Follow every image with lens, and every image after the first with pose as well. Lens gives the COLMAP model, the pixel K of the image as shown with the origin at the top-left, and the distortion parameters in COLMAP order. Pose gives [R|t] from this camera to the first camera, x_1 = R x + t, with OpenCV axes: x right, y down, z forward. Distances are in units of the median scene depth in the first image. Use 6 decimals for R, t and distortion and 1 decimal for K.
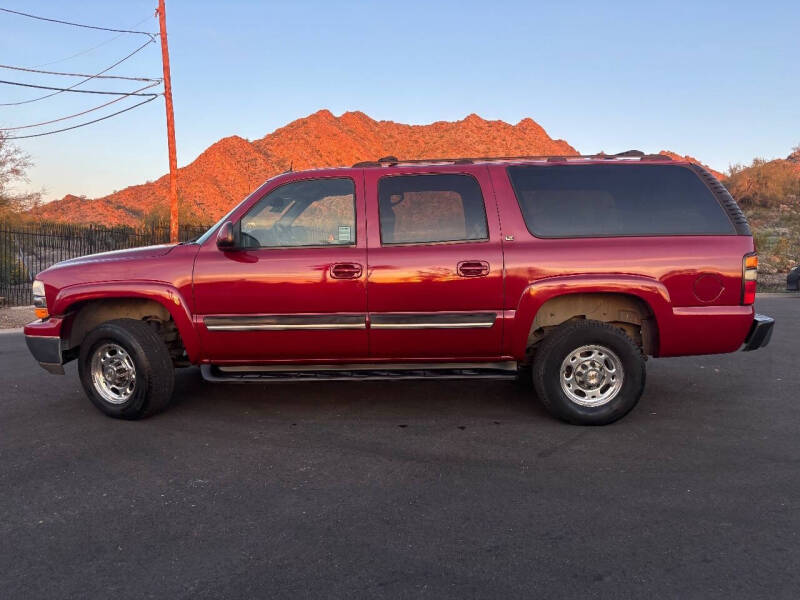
lens RADIAL K [[608.8, 0, 402.2], [0, 608.8, 301.6], [0, 0, 1]] dist [0.044231, -0.057014]
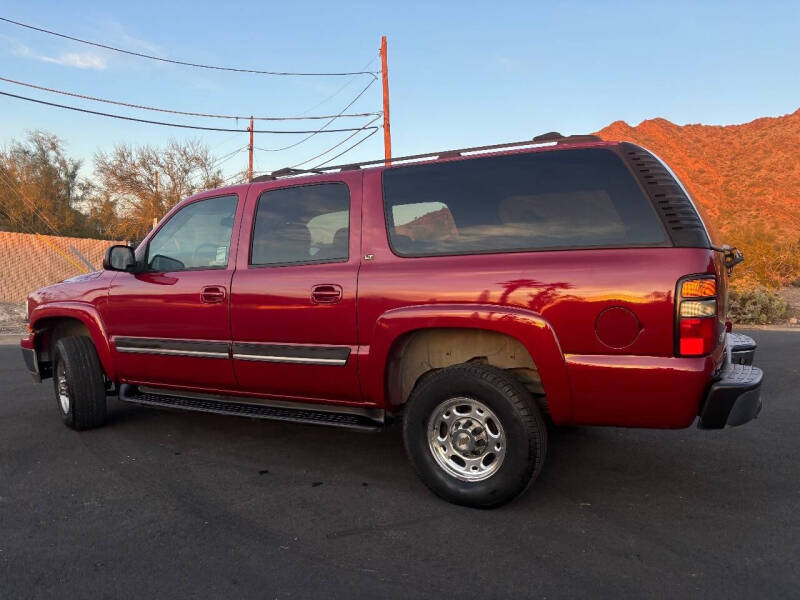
lens RADIAL K [[603.9, 0, 404.7], [0, 603.9, 300.0], [0, 0, 1]] dist [0.082557, -0.093022]
pose [[0.893817, 0.016318, -0.448136, 0.566473], [-0.030249, 0.999255, -0.023947, -0.027784], [0.447411, 0.034960, 0.893645, 0.296548]]
